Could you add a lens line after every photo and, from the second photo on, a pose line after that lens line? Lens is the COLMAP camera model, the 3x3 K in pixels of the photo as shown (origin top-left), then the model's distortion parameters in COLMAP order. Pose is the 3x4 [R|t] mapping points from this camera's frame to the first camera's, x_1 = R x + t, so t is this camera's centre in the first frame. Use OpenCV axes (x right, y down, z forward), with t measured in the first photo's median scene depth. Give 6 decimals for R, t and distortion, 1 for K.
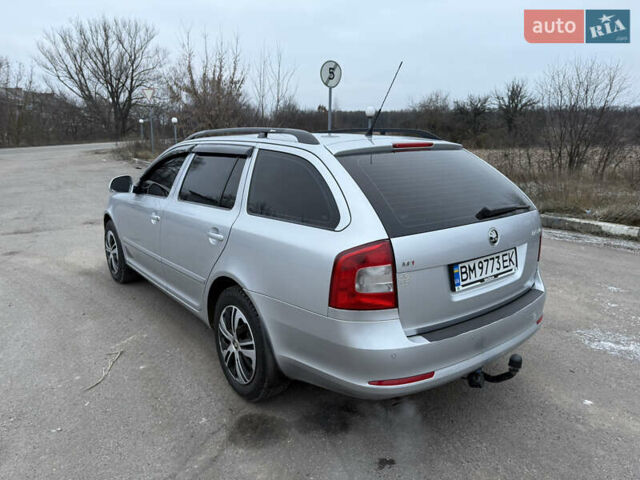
lens RADIAL K [[447.4, 0, 317.1], [0, 447.4, 241.4], [0, 0, 1]] dist [0.004205, -0.018838]
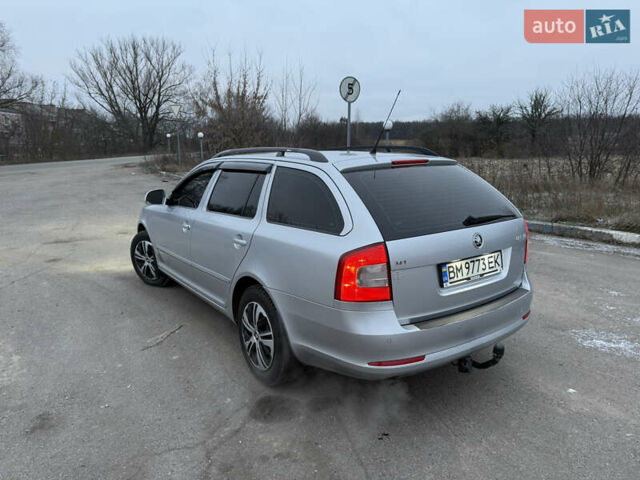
lens RADIAL K [[447.4, 0, 318.9], [0, 447.4, 238.2], [0, 0, 1]] dist [0.004205, -0.018838]
pose [[0.998943, -0.002201, -0.045908, 0.021940], [0.000781, 0.999522, -0.030912, 0.011137], [0.045954, 0.030843, 0.998467, -0.102944]]
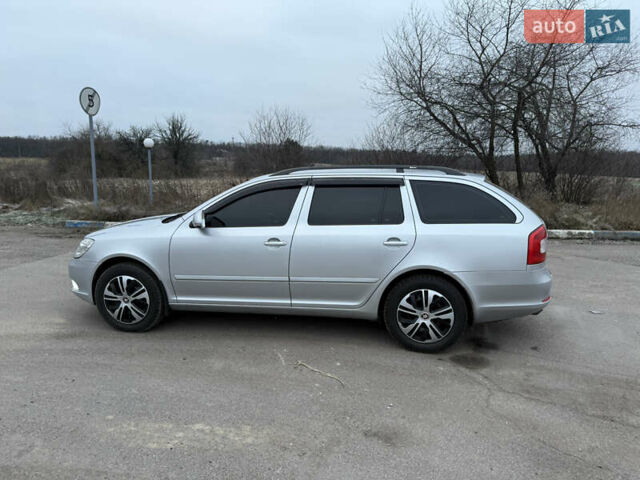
lens RADIAL K [[447.4, 0, 316.5], [0, 447.4, 238.2], [0, 0, 1]] dist [0.004205, -0.018838]
pose [[0.740949, -0.098363, 0.664318, -0.956111], [0.145823, 0.989178, -0.016181, -0.029181], [-0.655538, 0.108862, 0.747275, 0.099280]]
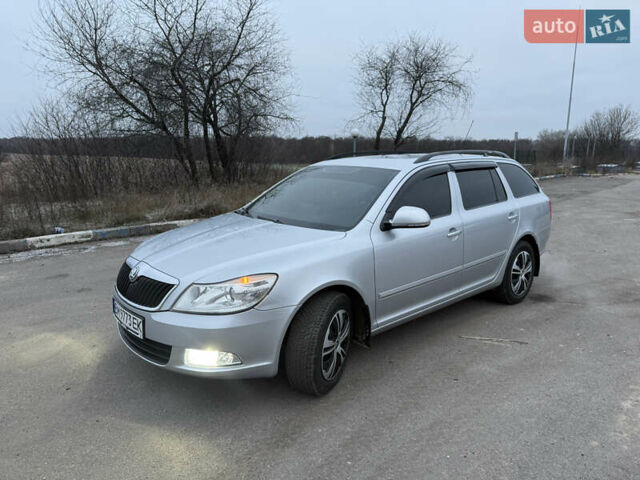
lens RADIAL K [[447.4, 0, 316.2], [0, 447.4, 243.1], [0, 0, 1]] dist [0.004205, -0.018838]
pose [[-0.051352, -0.194722, 0.979513, -1.309814], [0.225469, 0.953224, 0.201316, -0.299413], [-0.972896, 0.231187, -0.005047, 1.254859]]
